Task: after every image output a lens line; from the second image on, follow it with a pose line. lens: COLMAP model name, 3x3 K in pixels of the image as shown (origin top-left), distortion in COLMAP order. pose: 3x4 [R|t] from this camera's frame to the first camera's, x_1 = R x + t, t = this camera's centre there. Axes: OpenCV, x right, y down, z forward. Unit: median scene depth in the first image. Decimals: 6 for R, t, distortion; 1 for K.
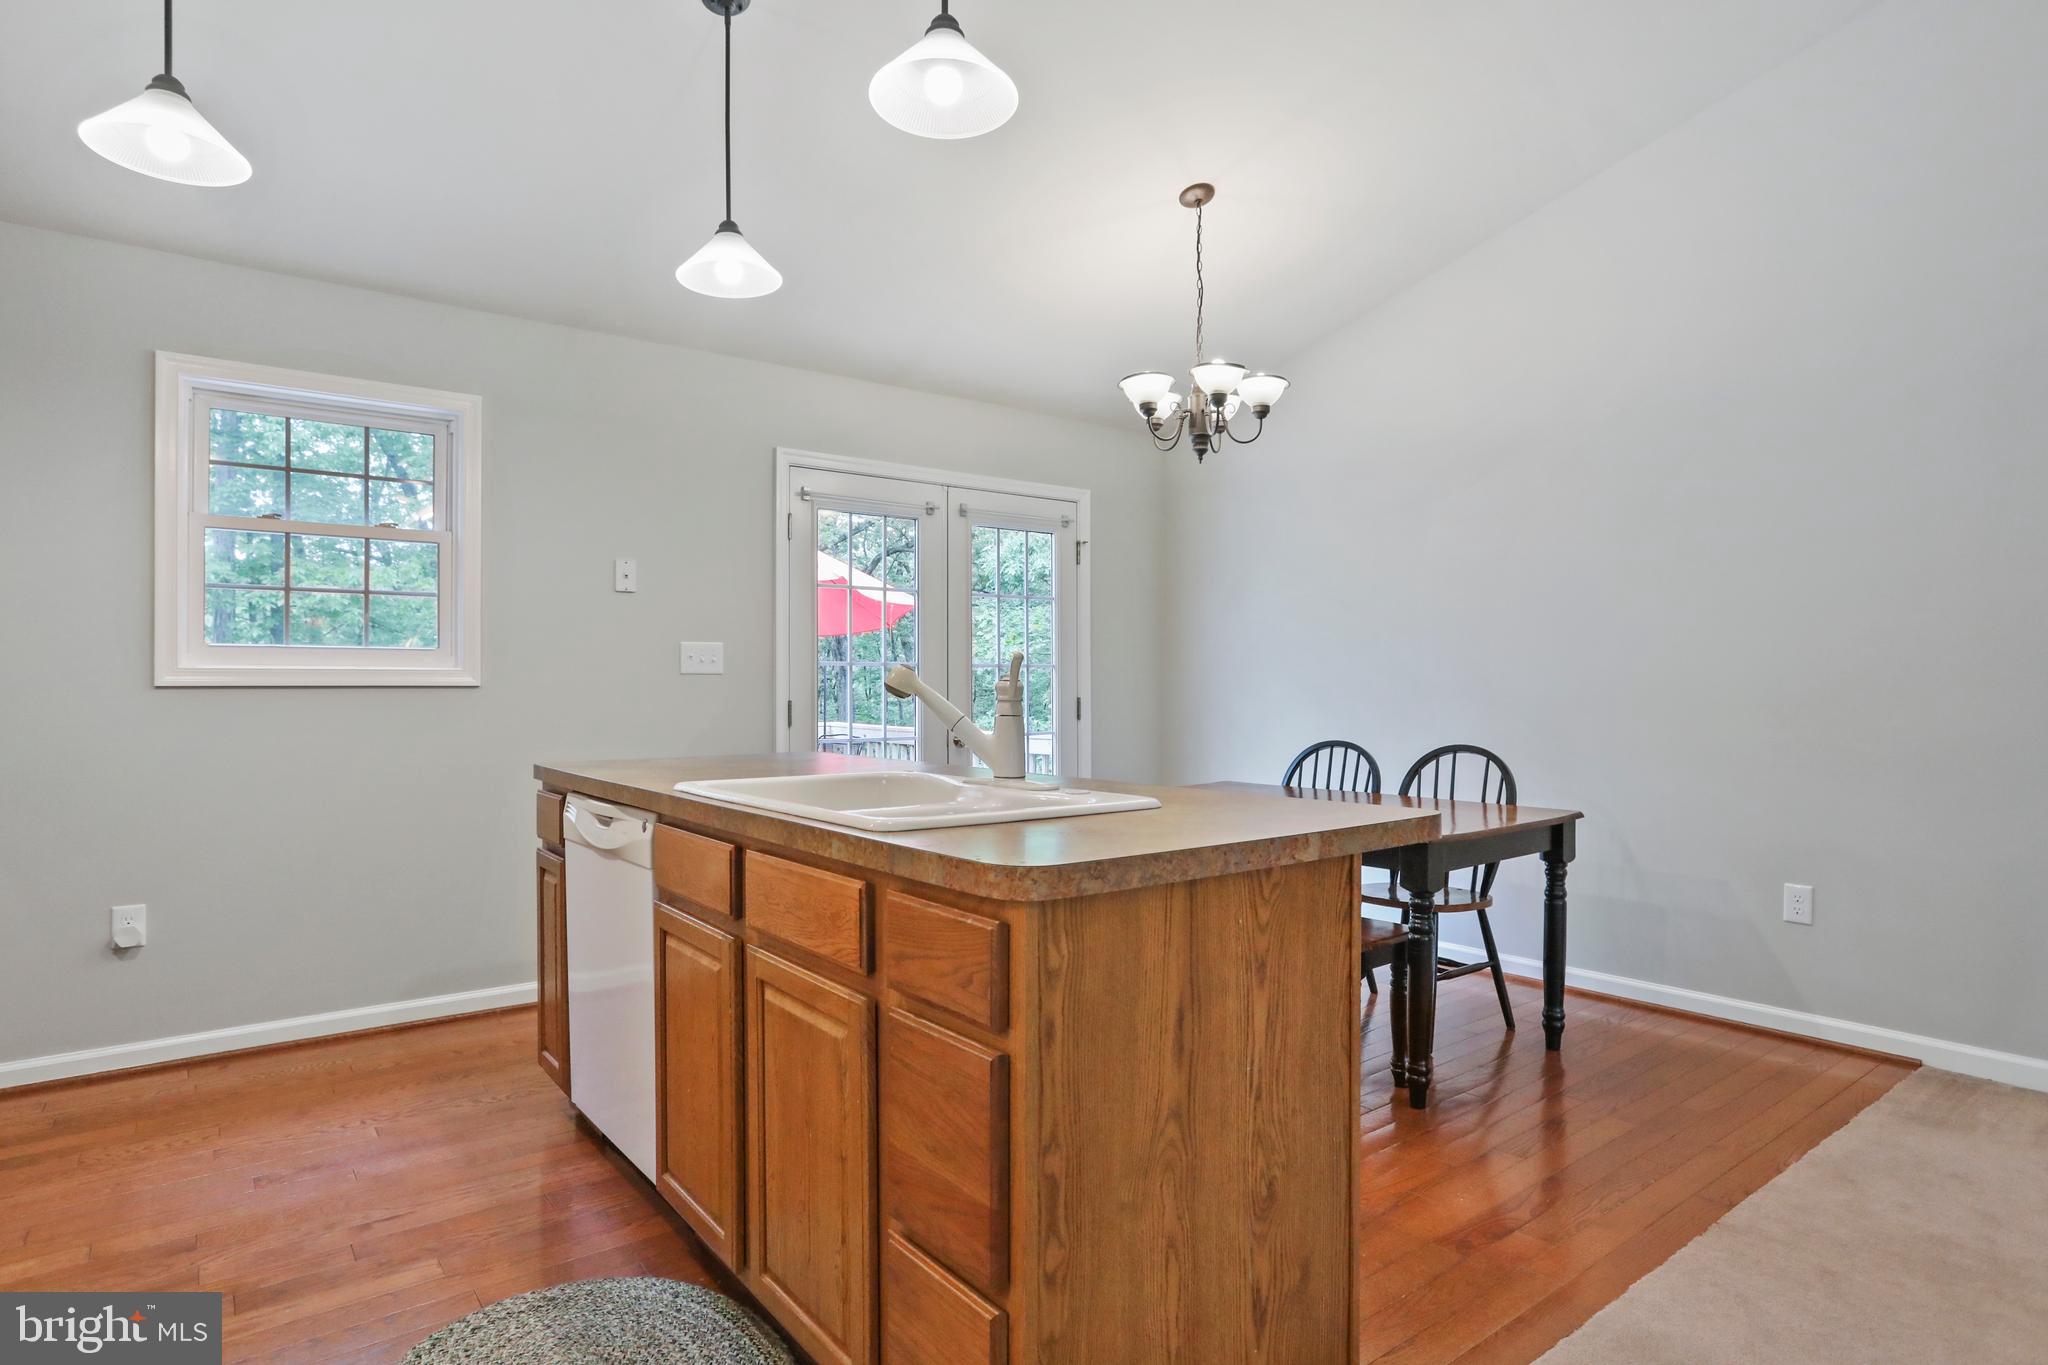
lens RADIAL K [[1101.7, 0, 1017.8], [0, 1101.7, 683.6], [0, 0, 1]] dist [-0.056454, 0.032088]
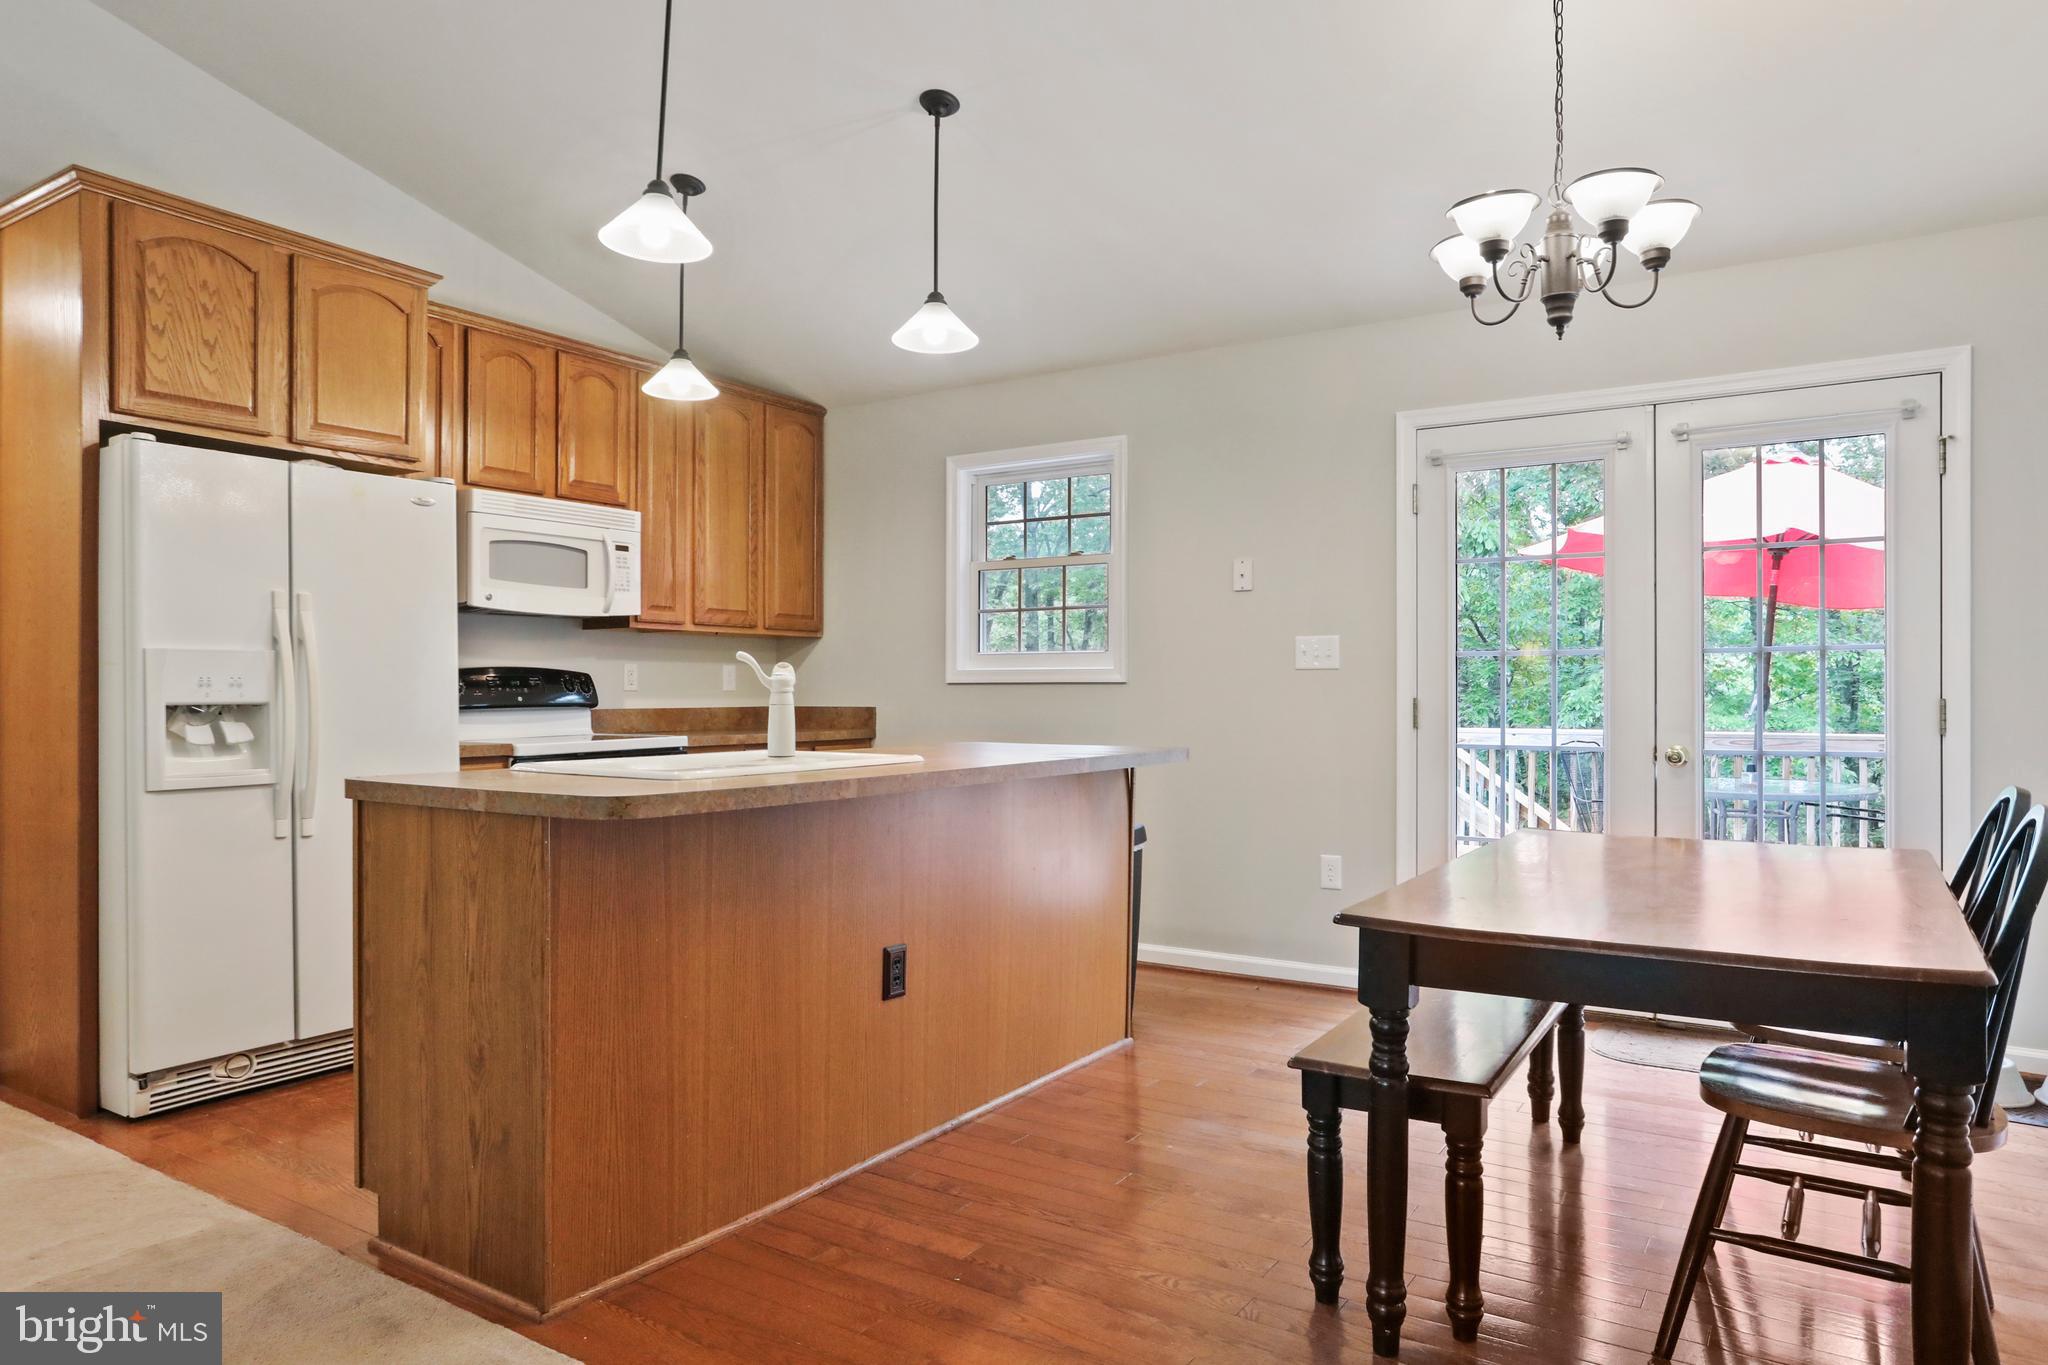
lens RADIAL K [[1266.5, 0, 1027.0], [0, 1266.5, 691.3], [0, 0, 1]] dist [-0.051715, 0.047295]
pose [[0.336548, 0.003561, -0.941660, 0.826951], [0.002430, 0.999986, 0.004651, 0.005644], [0.941663, -0.003854, 0.336534, 0.482818]]
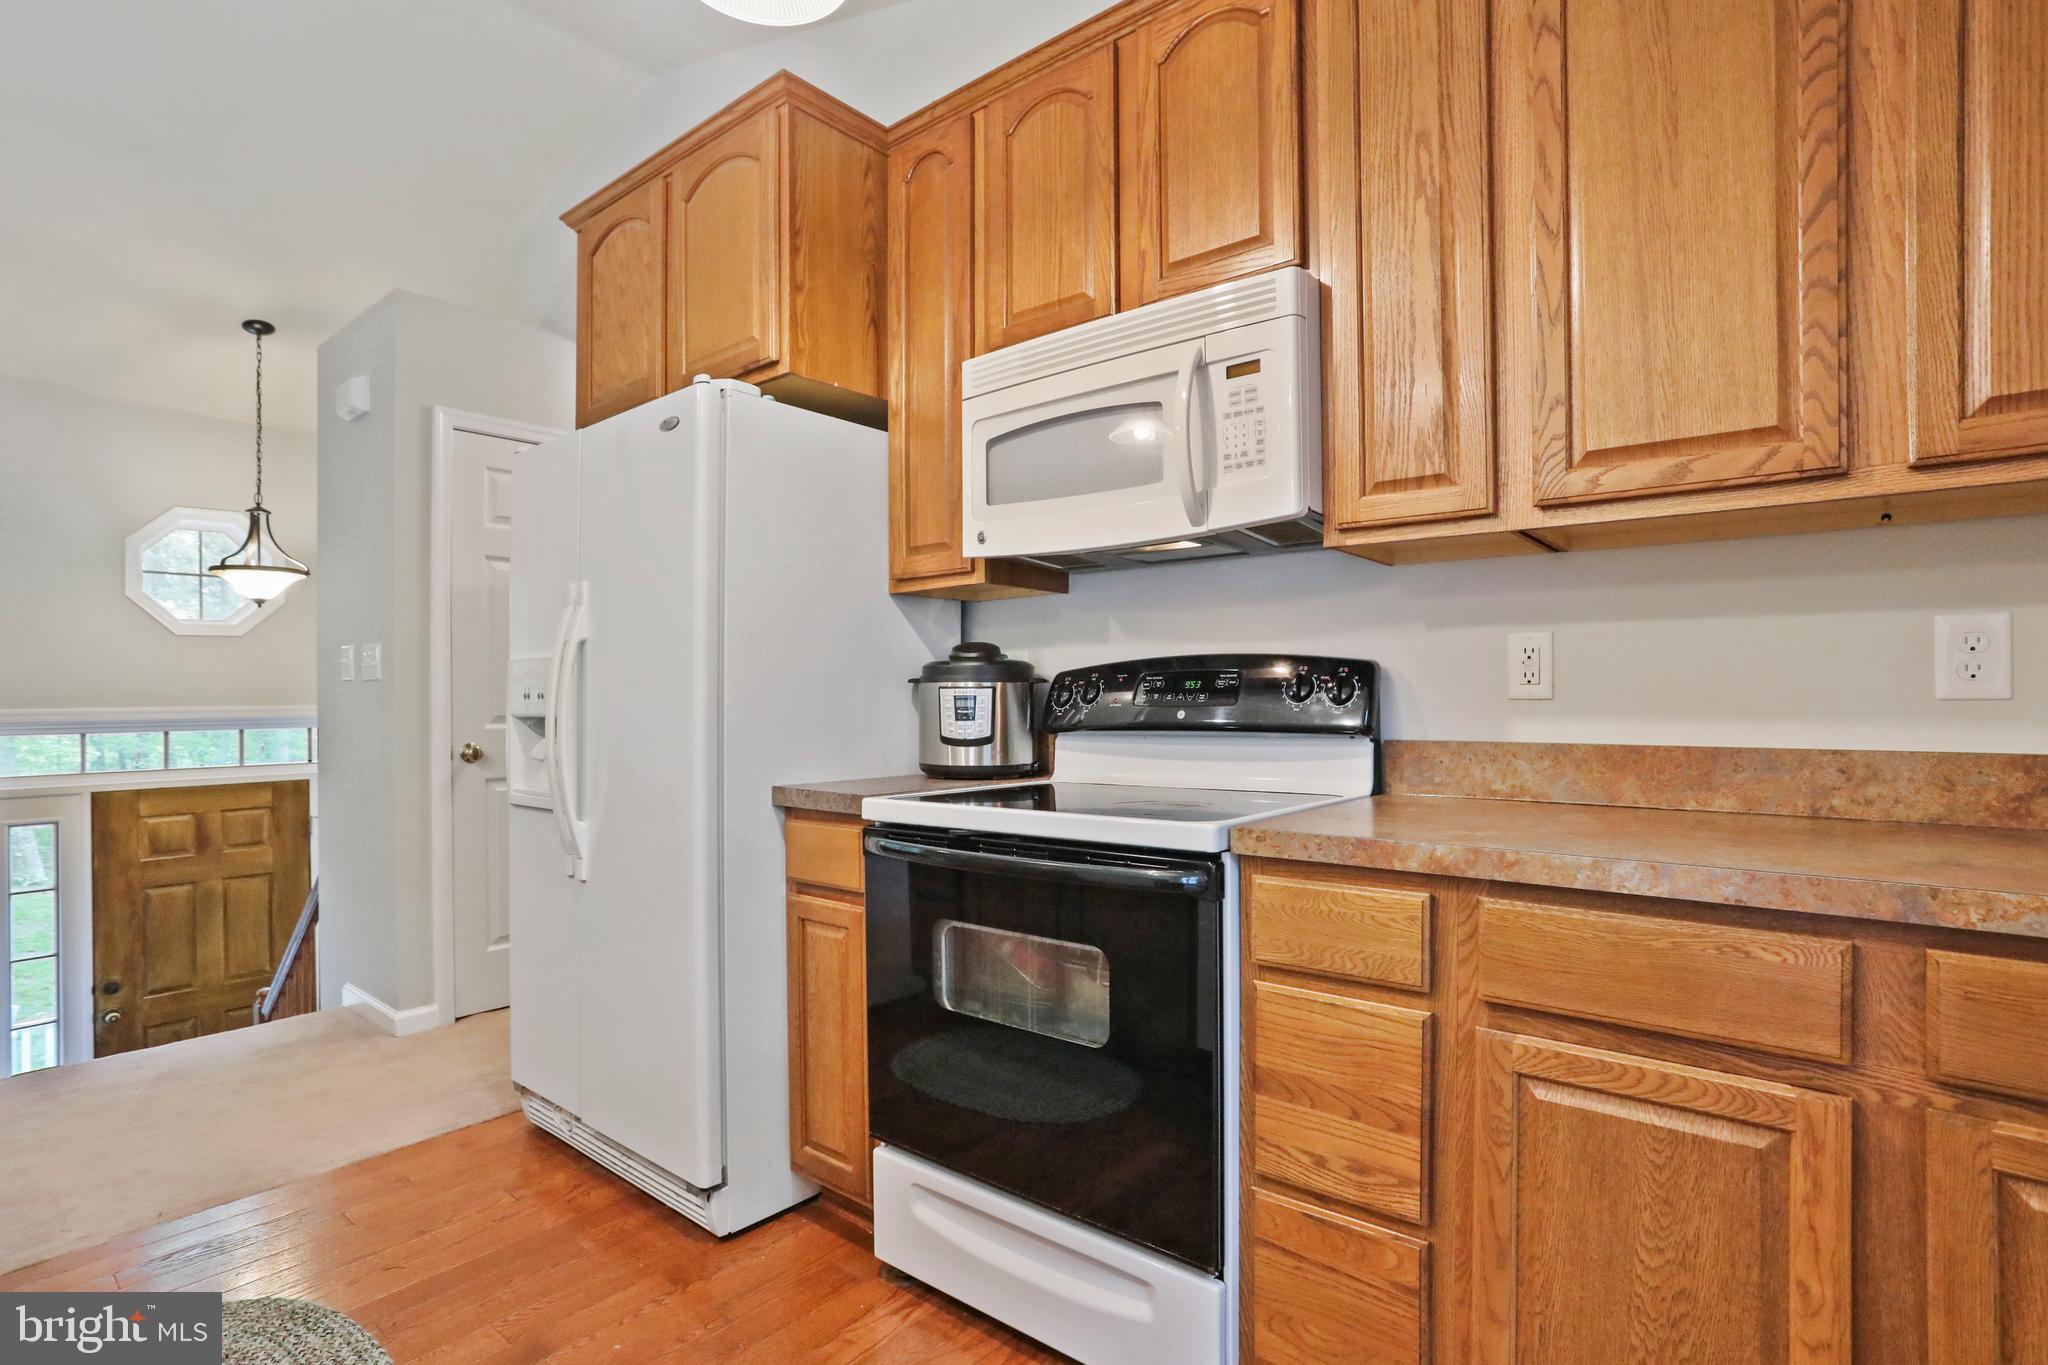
lens RADIAL K [[1006.8, 0, 1020.9], [0, 1006.8, 697.6], [0, 0, 1]] dist [-0.056544, 0.028542]
pose [[-0.973803, 0.010700, -0.227141, -0.466576], [0.011046, 0.999939, -0.000252, 0.008021], [0.227124, -0.002755, -0.973862, 0.984714]]
